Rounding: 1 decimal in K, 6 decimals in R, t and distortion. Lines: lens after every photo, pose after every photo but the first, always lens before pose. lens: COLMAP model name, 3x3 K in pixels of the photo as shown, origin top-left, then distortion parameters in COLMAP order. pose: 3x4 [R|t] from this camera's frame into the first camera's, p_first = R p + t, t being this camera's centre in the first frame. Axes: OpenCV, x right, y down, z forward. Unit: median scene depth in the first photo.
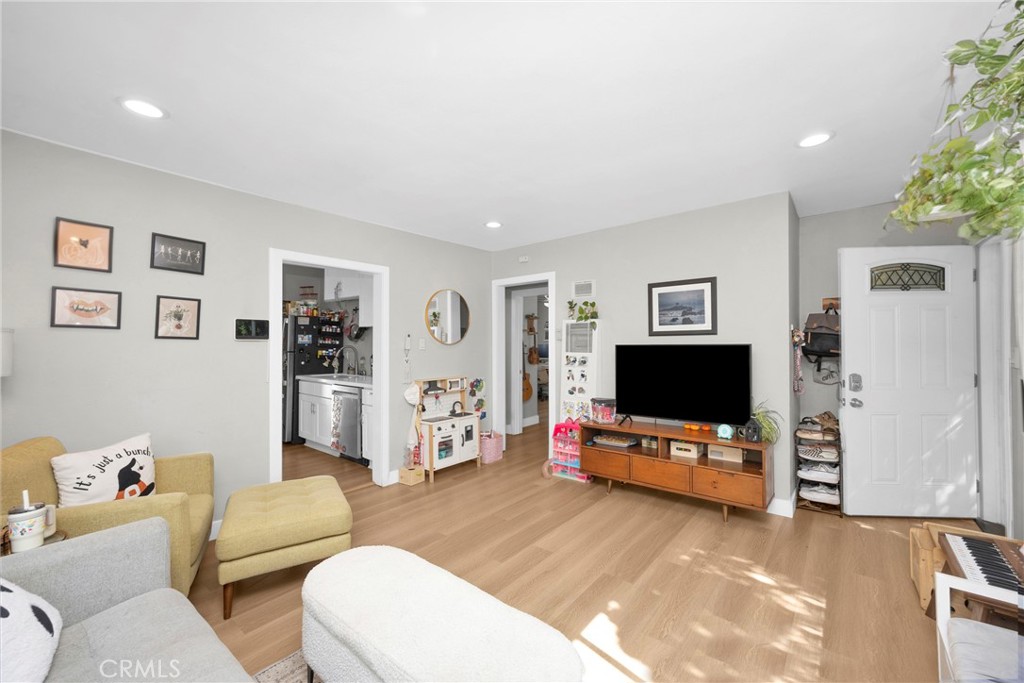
lens RADIAL K [[409.4, 0, 507.8], [0, 409.4, 342.2], [0, 0, 1]] dist [-0.002476, 0.005904]
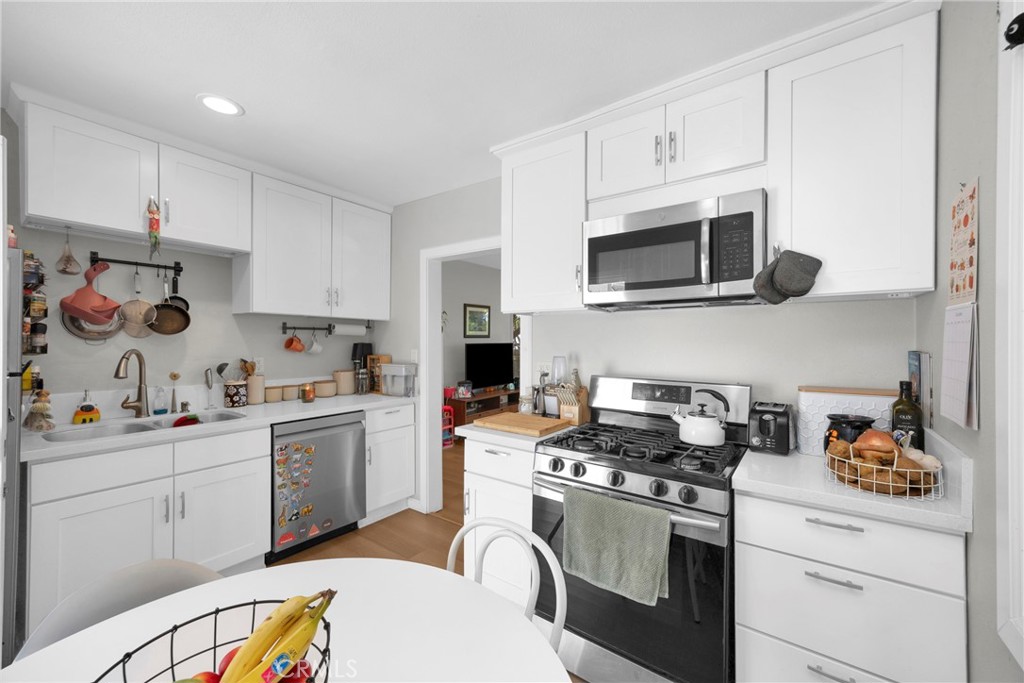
lens RADIAL K [[409.4, 0, 507.8], [0, 409.4, 342.2], [0, 0, 1]] dist [-0.002476, 0.005904]
pose [[-0.065991, -0.000744, 0.997820, -1.095031], [-0.007693, 0.999970, 0.000237, -0.000323], [-0.997791, -0.007660, -0.065995, 0.861717]]
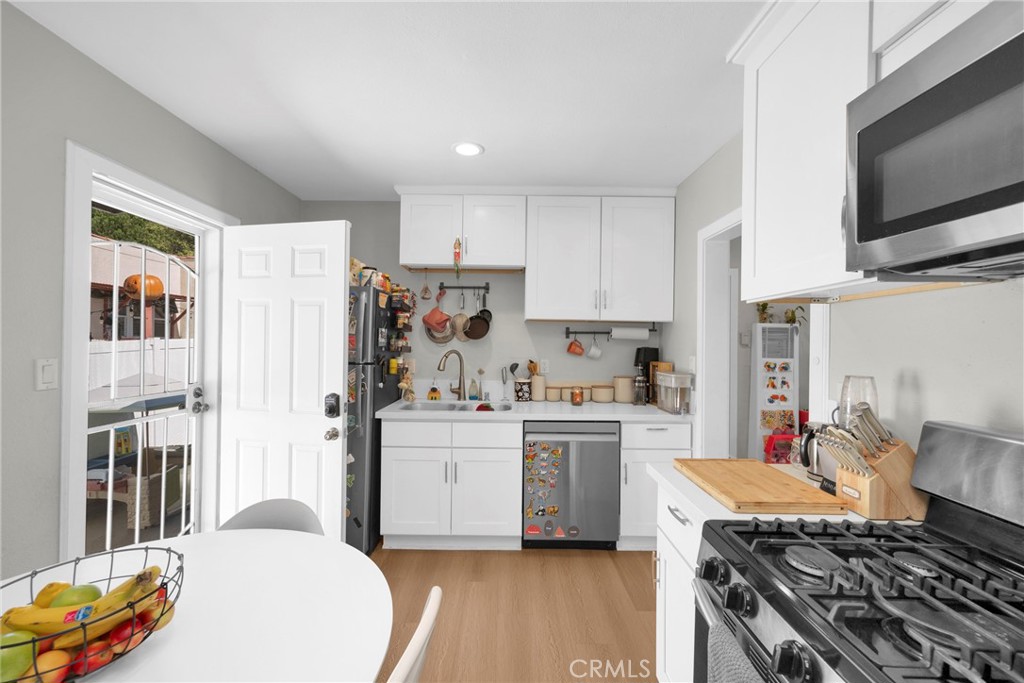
lens RADIAL K [[409.4, 0, 507.8], [0, 409.4, 342.2], [0, 0, 1]] dist [-0.002476, 0.005904]
pose [[0.766283, 0.011433, 0.642402, -0.921956], [-0.014457, 0.999895, -0.000551, -0.002182], [-0.642341, -0.008865, 0.766368, 0.685916]]
